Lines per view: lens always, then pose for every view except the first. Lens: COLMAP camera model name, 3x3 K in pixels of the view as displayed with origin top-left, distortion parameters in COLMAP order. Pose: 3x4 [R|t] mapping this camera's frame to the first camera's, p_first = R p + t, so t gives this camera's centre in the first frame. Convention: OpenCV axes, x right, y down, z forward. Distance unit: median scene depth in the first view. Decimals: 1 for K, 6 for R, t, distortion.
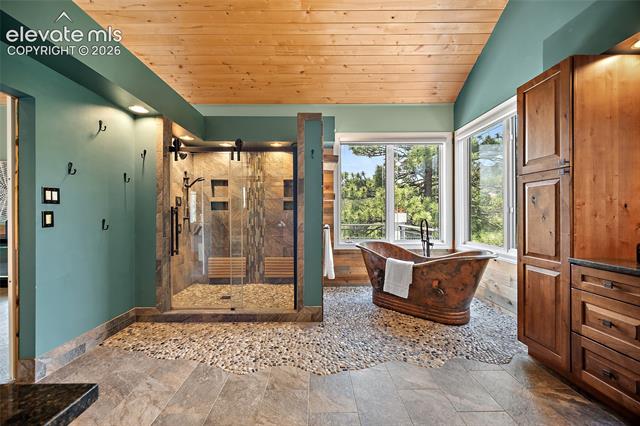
lens RADIAL K [[253.4, 0, 318.5], [0, 253.4, 214.2], [0, 0, 1]] dist [0.003215, 0.000203]
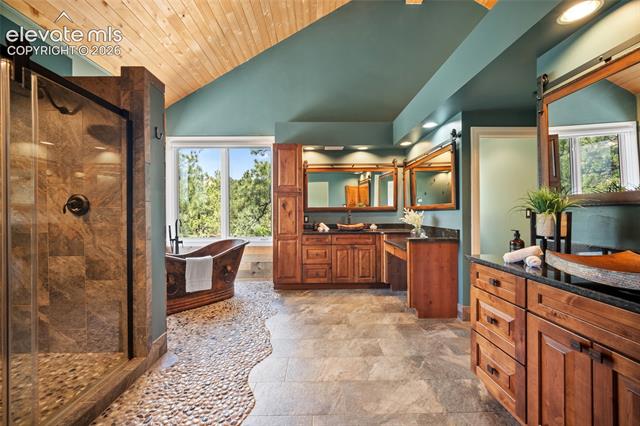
lens RADIAL K [[253.4, 0, 318.5], [0, 253.4, 211.8], [0, 0, 1]] dist [0.003215, 0.000203]
pose [[-0.015978, 0.004063, 0.999864, -0.808481], [0.004427, 0.999982, -0.003993, -0.002345], [-0.999863, 0.004363, -0.015996, 0.559917]]
